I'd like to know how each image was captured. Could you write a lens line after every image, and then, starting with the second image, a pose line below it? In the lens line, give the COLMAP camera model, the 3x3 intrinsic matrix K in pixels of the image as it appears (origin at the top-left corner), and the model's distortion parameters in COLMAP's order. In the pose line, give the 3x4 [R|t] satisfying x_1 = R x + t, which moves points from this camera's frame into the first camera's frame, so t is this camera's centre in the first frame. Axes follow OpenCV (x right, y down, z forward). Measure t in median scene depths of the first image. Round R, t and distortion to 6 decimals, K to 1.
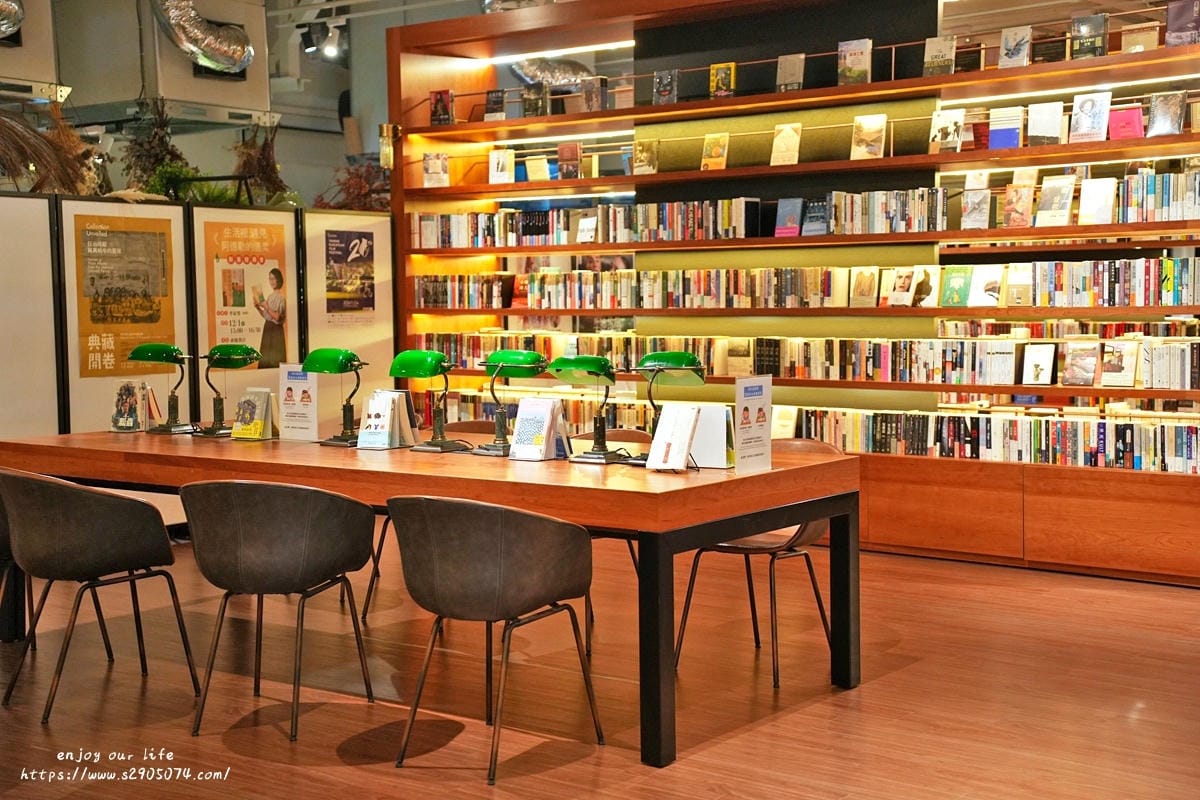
lens RADIAL K [[1639.9, 0, 605.7], [0, 1639.9, 402.4], [0, 0, 1]] dist [0.137803, 0.000000]
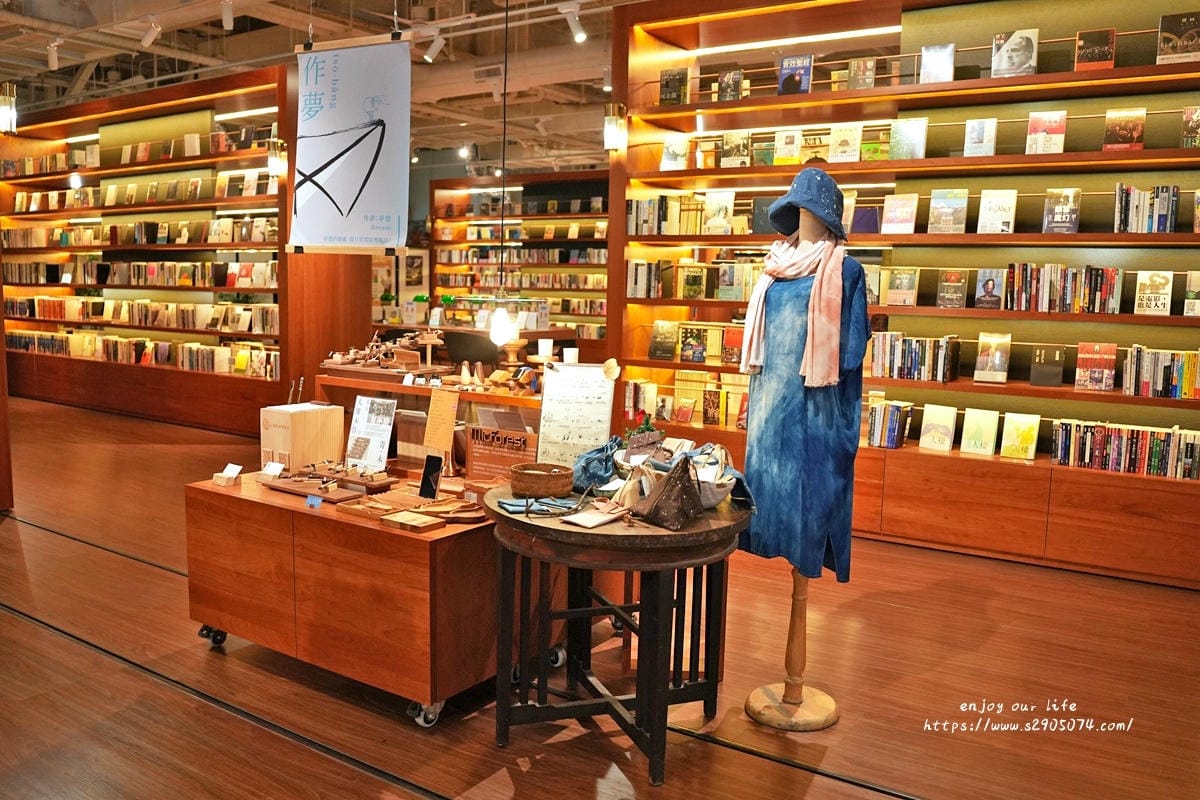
lens RADIAL K [[989.1, 0, 597.0], [0, 989.1, 396.0], [0, 0, 1]] dist [-0.144299, -0.001351]
pose [[0.996843, 0.022796, 0.076050, 0.024845], [-0.026275, 0.998638, 0.045073, 0.045449], [-0.074919, -0.046929, 0.996085, -0.642286]]
